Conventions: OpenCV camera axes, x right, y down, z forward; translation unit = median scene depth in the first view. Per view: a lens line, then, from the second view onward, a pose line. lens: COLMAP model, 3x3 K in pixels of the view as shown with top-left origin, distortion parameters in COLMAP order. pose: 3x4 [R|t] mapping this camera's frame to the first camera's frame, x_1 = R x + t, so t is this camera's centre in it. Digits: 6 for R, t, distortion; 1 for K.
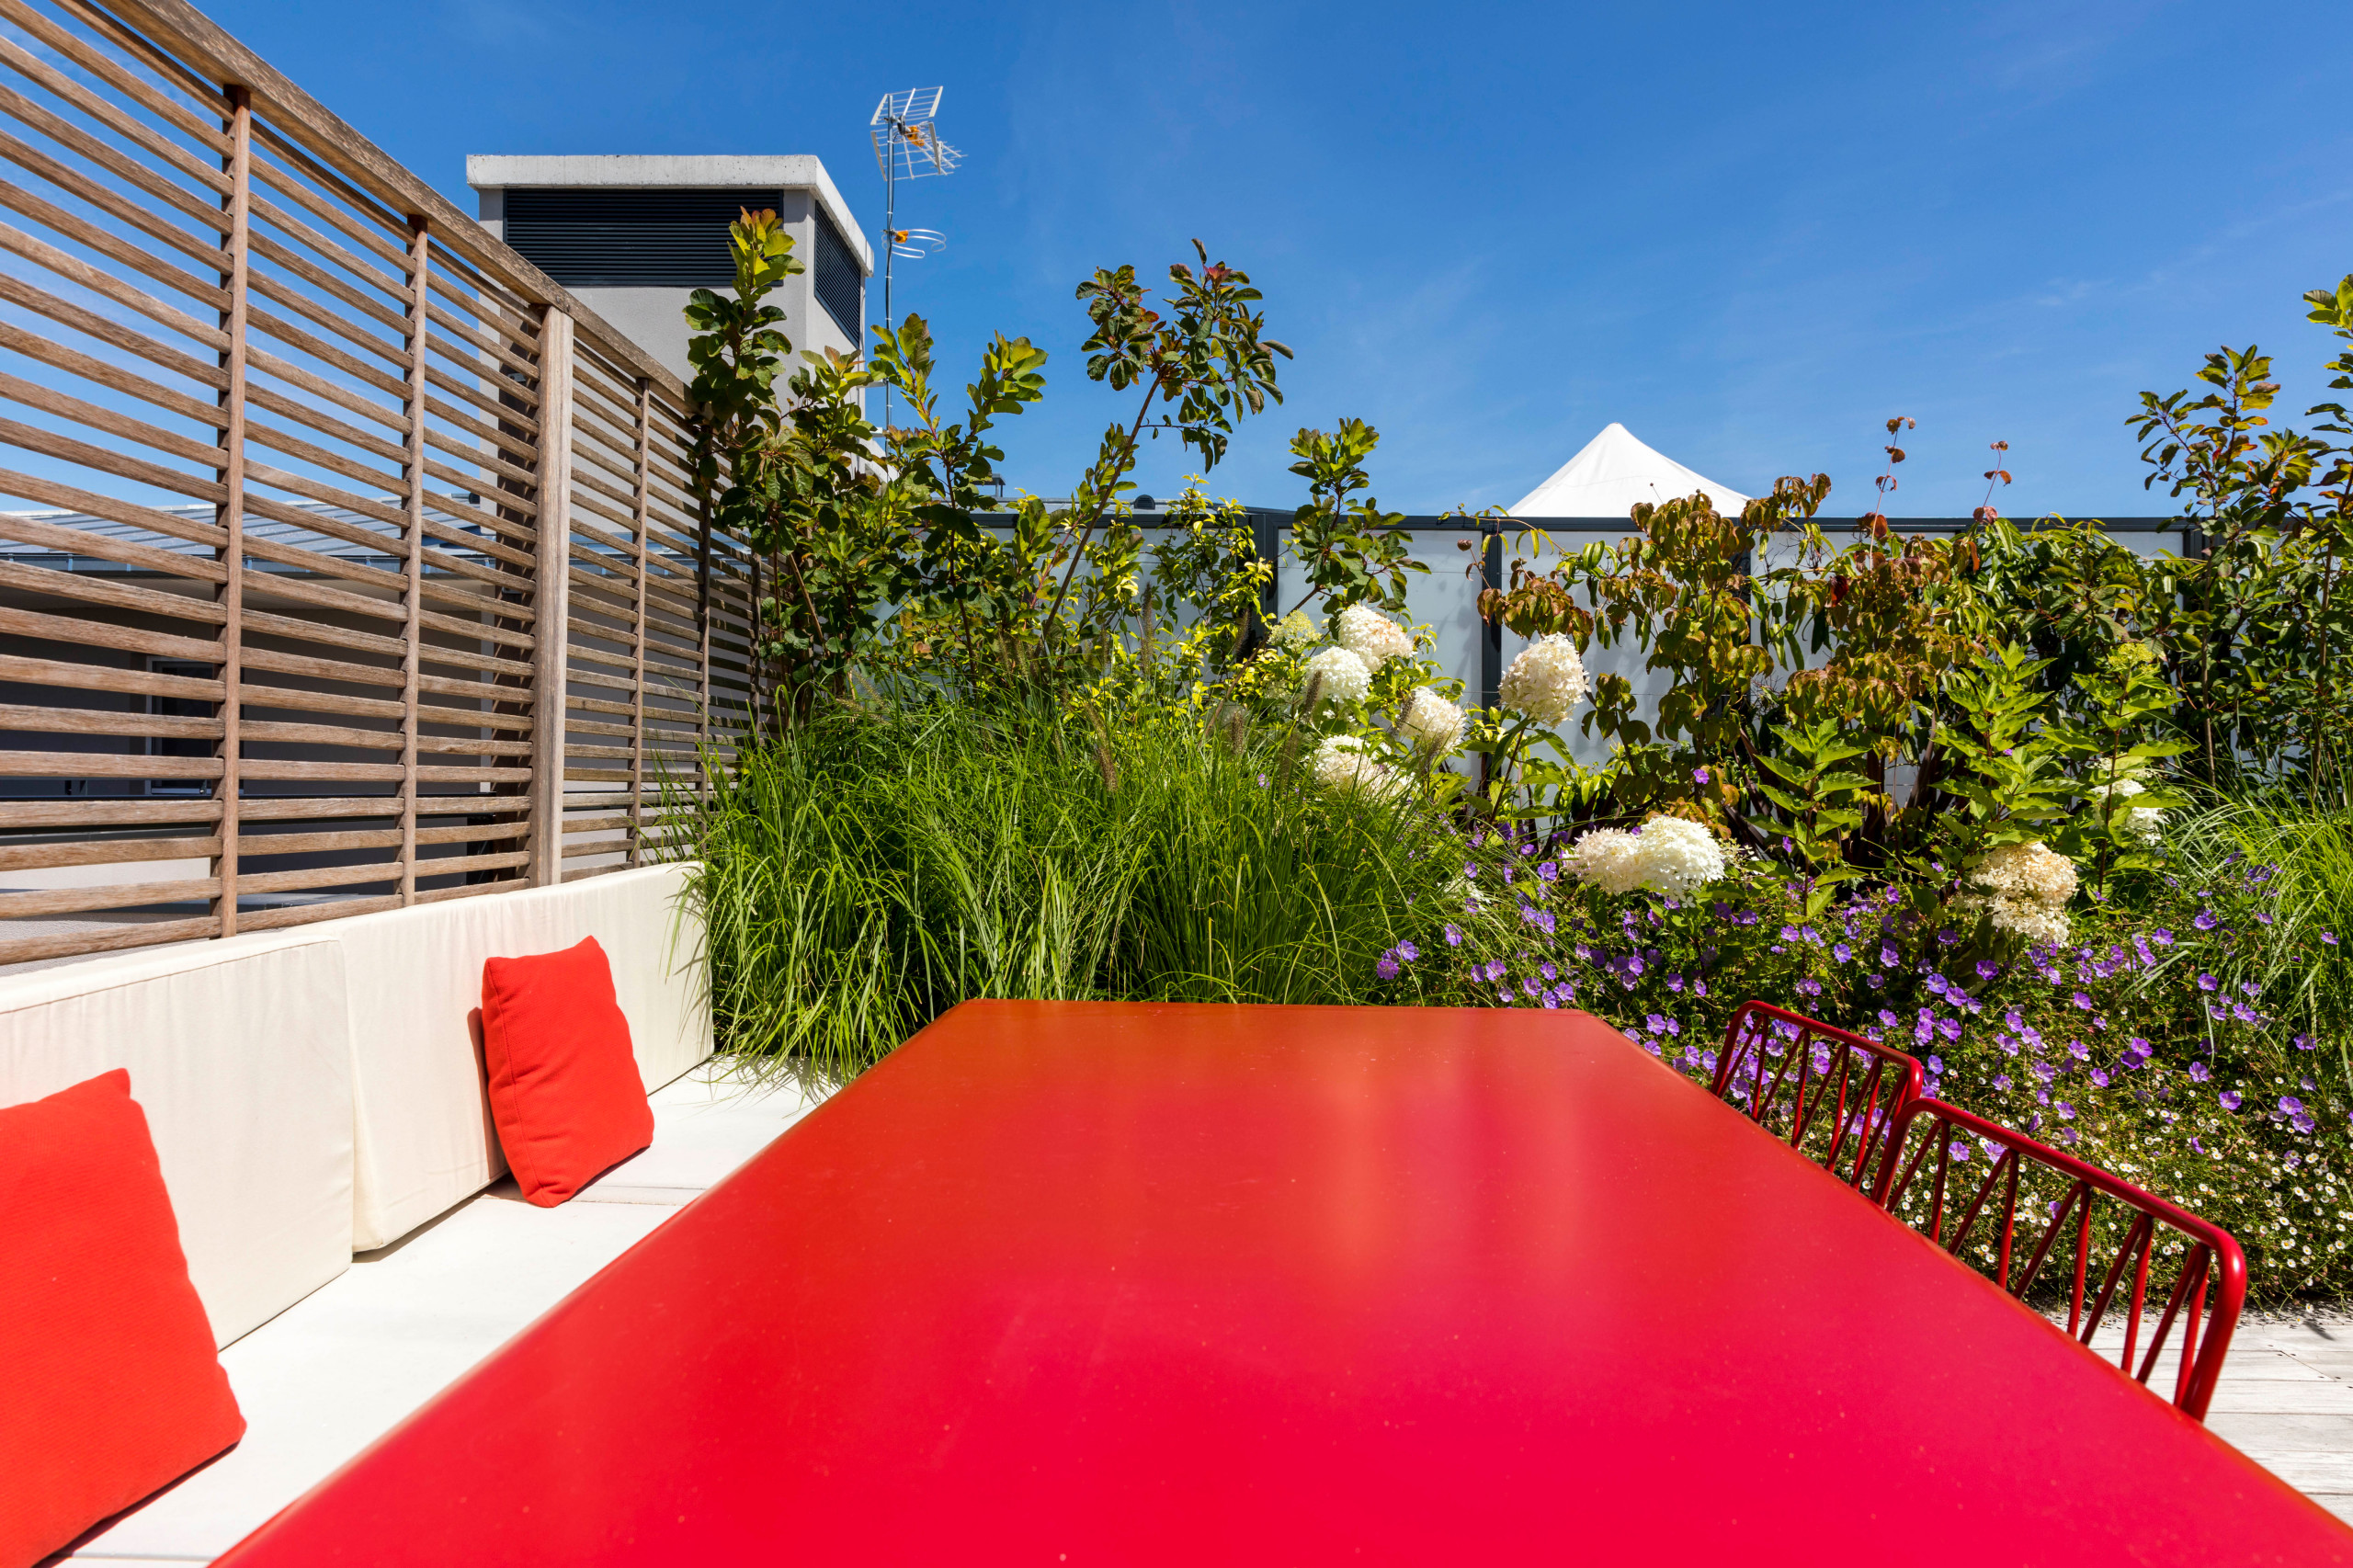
lens RADIAL K [[1559.6, 0, 1178.9], [0, 1559.6, 788.6], [0, 0, 1]] dist [0.014346, -0.006558]
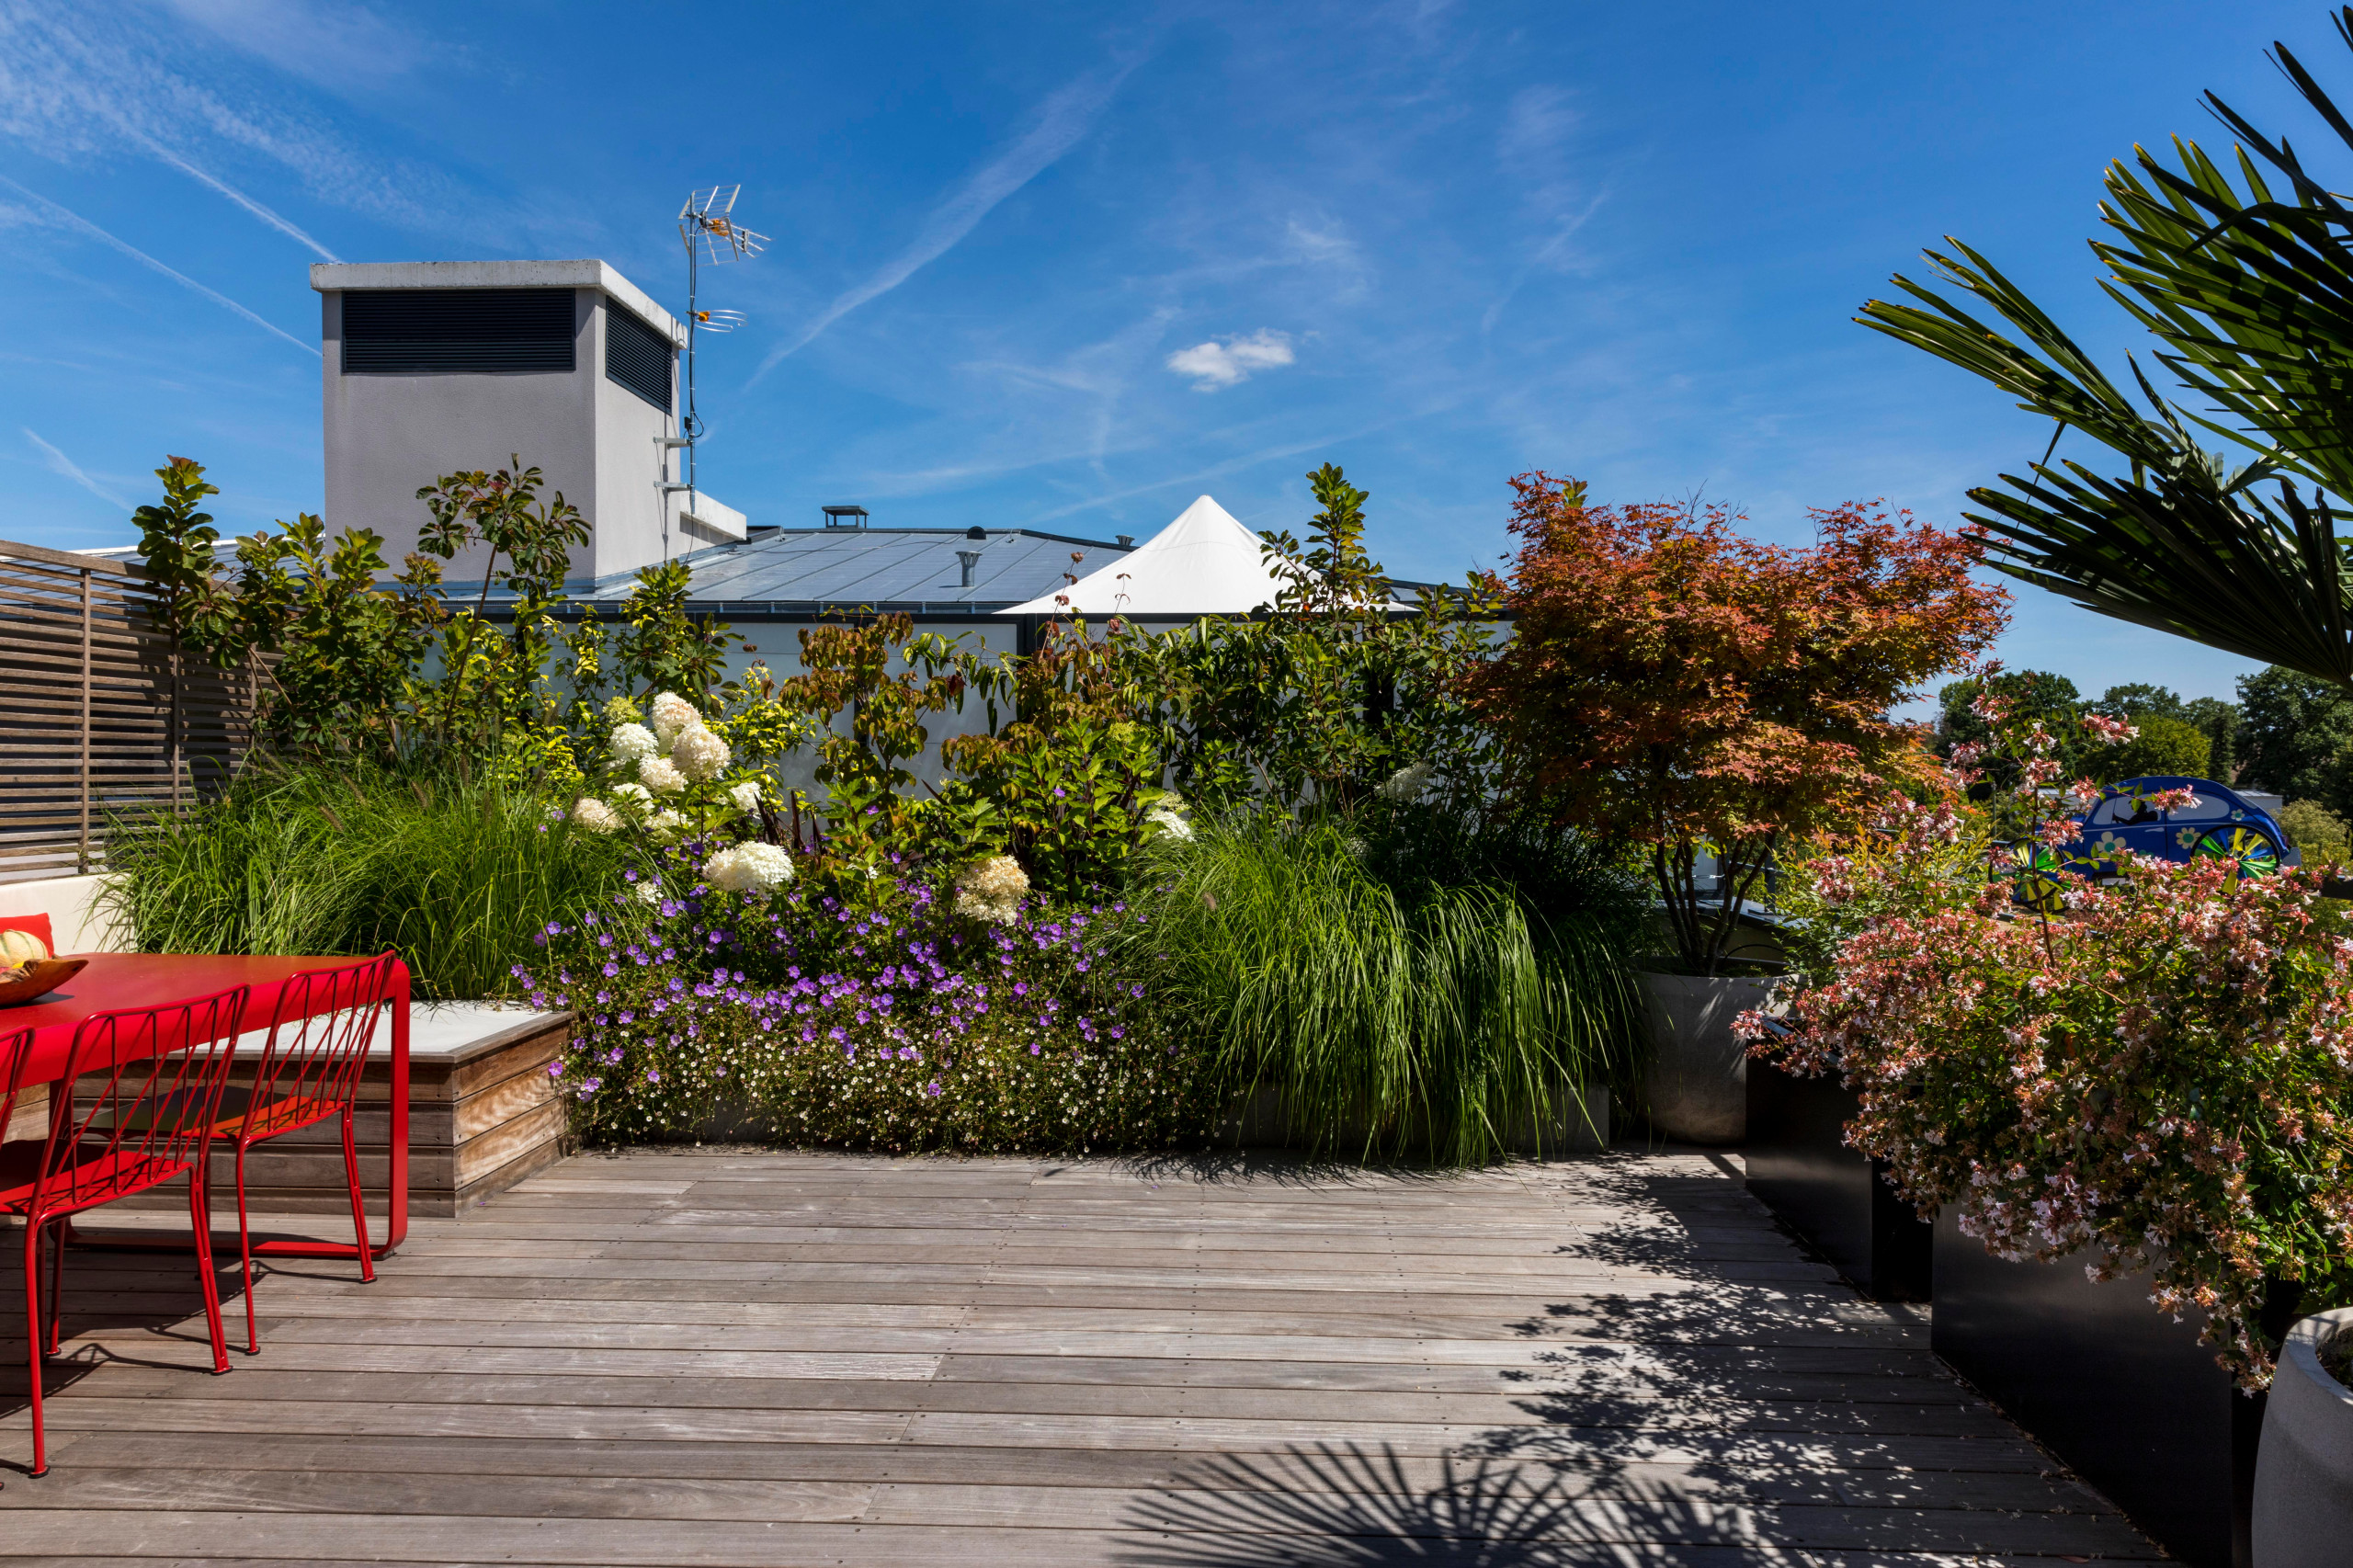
lens RADIAL K [[1559.6, 0, 1178.9], [0, 1559.6, 788.6], [0, 0, 1]] dist [0.014346, -0.006558]
pose [[0.999387, -0.002976, -0.034884, 0.669674], [0.003233, 0.999968, 0.007301, -0.038483], [0.034861, -0.007409, 0.999365, -0.452428]]
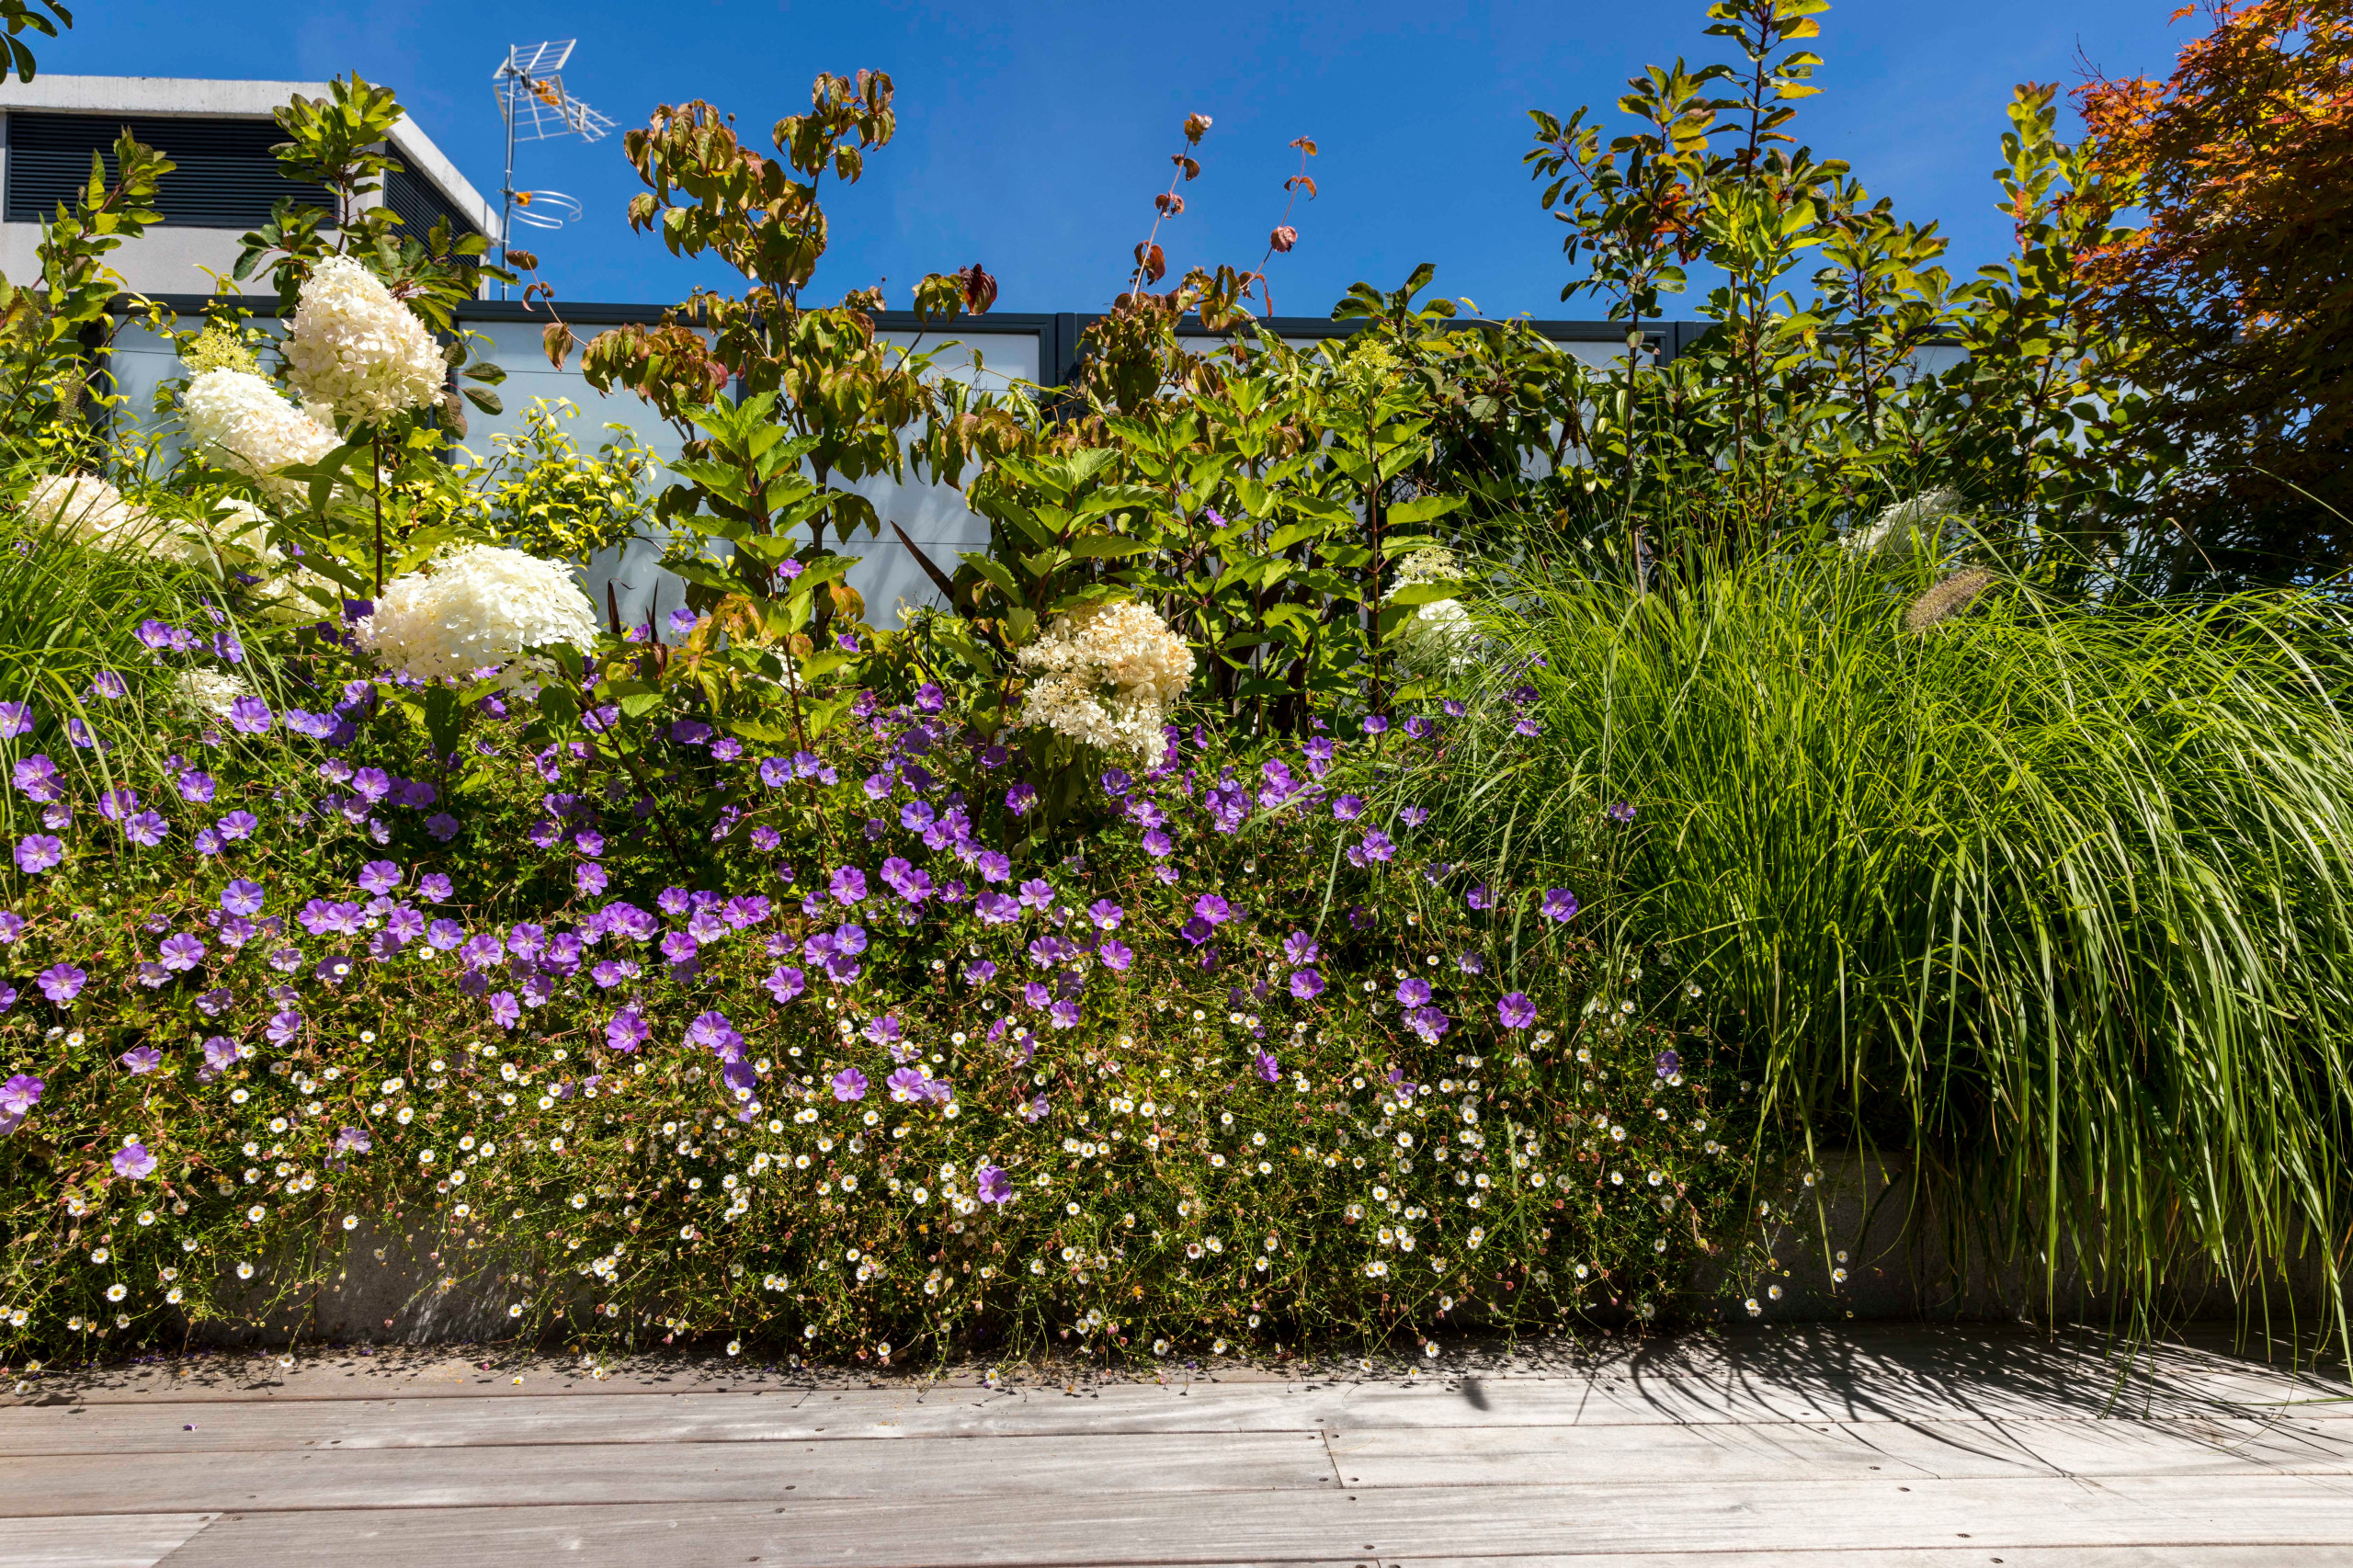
lens RADIAL K [[1557.7, 0, 1185.9], [0, 1557.7, 788.5], [0, 0, 1]] dist [0.006891, 0.001267]
pose [[0.998057, -0.000607, 0.062309, 0.459178], [0.004355, 0.998187, -0.060030, 0.124819], [-0.062160, 0.060185, 0.996250, 0.334050]]
